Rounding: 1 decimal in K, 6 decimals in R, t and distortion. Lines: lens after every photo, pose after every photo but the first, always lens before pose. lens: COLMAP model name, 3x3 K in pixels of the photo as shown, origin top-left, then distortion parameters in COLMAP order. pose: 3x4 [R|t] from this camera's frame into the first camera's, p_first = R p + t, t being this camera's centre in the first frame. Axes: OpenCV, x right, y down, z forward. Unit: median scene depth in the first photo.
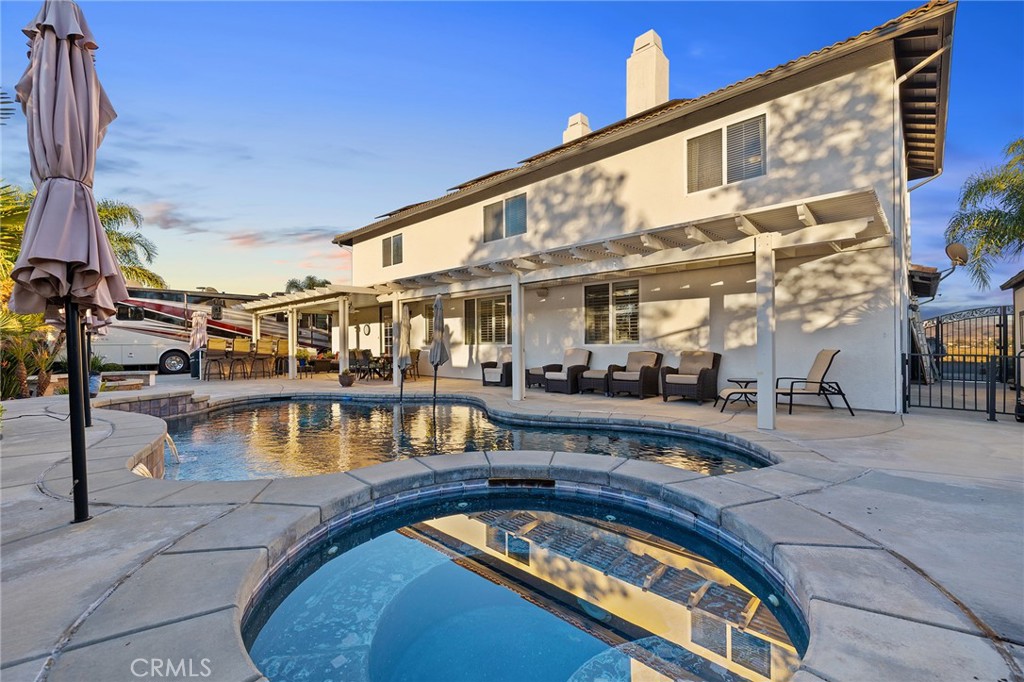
lens RADIAL K [[433.8, 0, 504.6], [0, 433.8, 344.8], [0, 0, 1]] dist [0.002531, -0.000014]
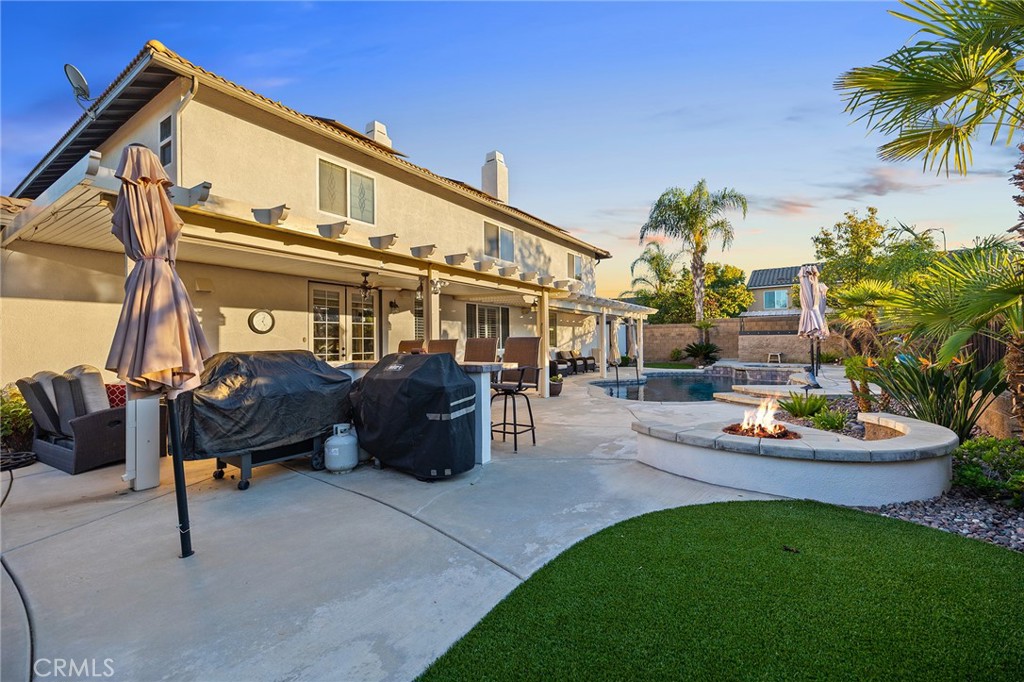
lens RADIAL K [[433.8, 0, 503.9], [0, 433.8, 337.8], [0, 0, 1]] dist [0.002531, -0.000014]
pose [[-0.167015, 0.017374, 0.985801, -1.743686], [0.013604, 0.999790, -0.015316, -0.017643], [-0.985861, 0.010853, -0.167216, 1.761383]]
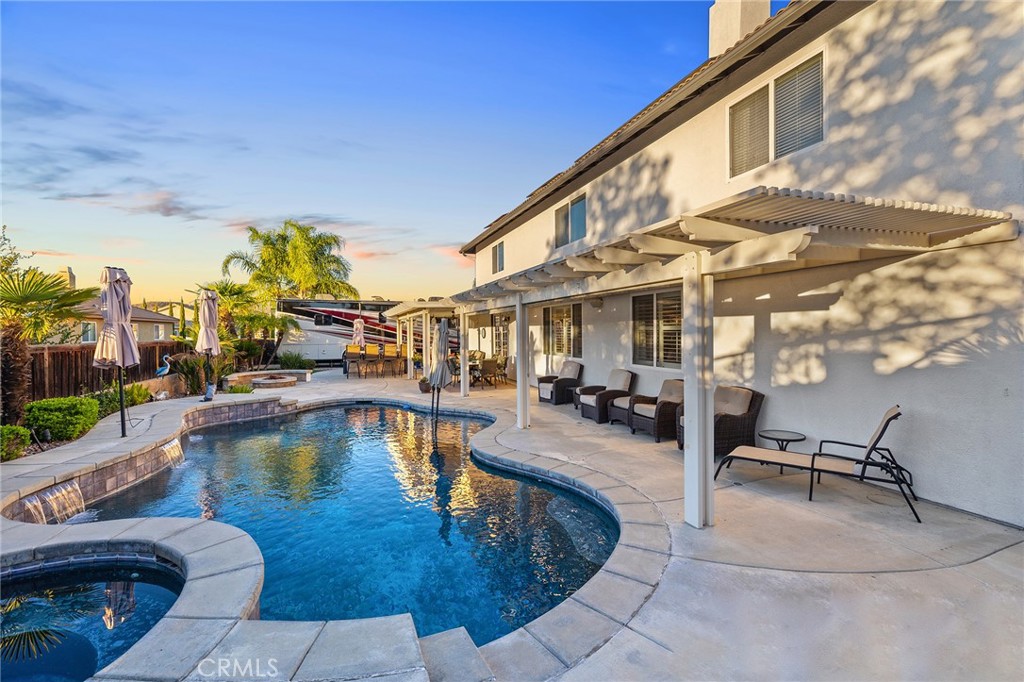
lens RADIAL K [[433.8, 0, 506.3], [0, 433.8, 335.7], [0, 0, 1]] dist [0.002531, -0.000014]
pose [[0.900326, 0.002453, -0.435208, 0.416014], [0.001592, 0.999959, 0.008928, -0.080336], [0.435212, -0.008731, 0.900285, 0.150054]]
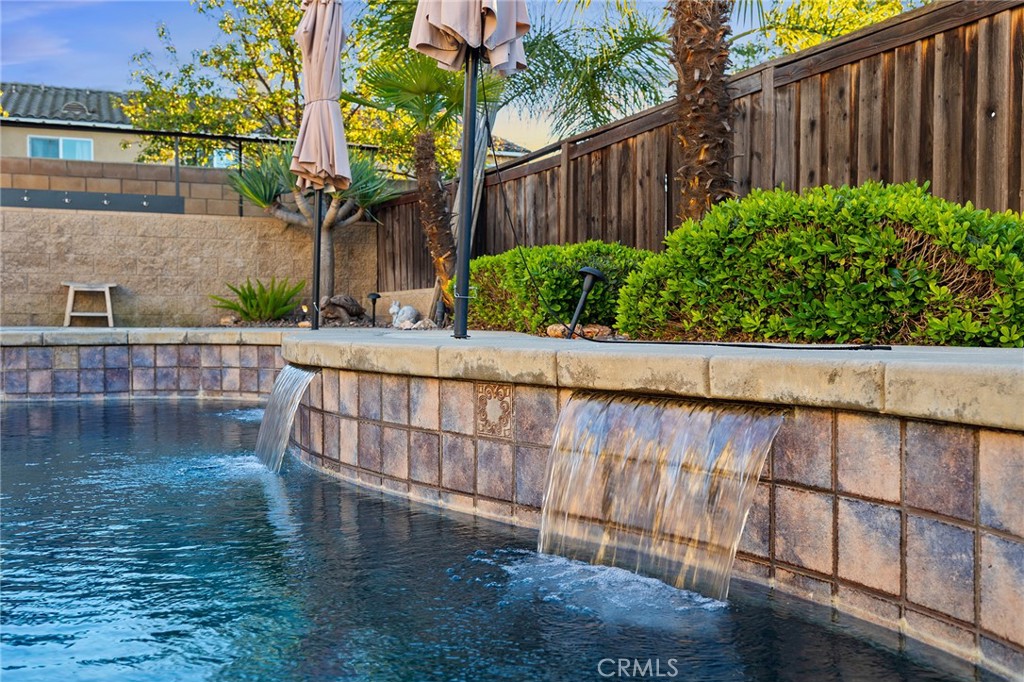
lens RADIAL K [[982.9, 0, 505.2], [0, 982.9, 343.6], [0, 0, 1]] dist [0.012899, 0.000000]
pose [[-0.920688, -0.003376, 0.390284, -0.711513], [0.007410, 0.999631, 0.026128, 0.089341], [-0.390228, 0.026948, -0.920324, 0.930111]]
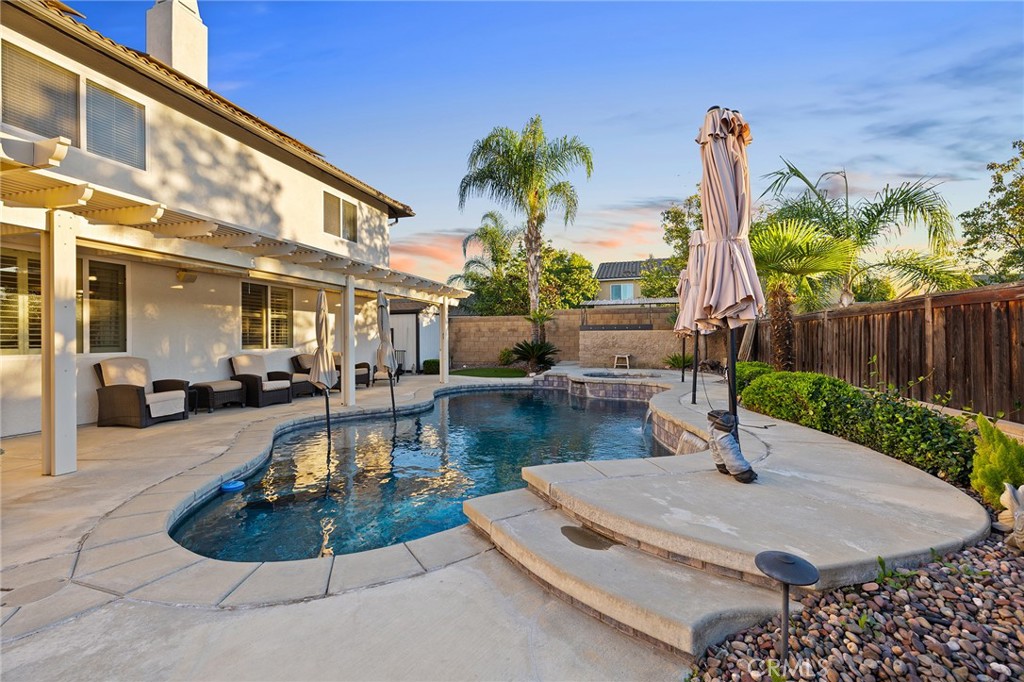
lens RADIAL K [[433.8, 0, 512.8], [0, 433.8, 339.8], [0, 0, 1]] dist [0.002531, -0.000014]
pose [[-0.466569, 0.006563, 0.884460, -1.040359], [0.013396, 0.999910, -0.000354, -0.016898], [-0.884383, 0.011683, -0.466615, 1.154808]]
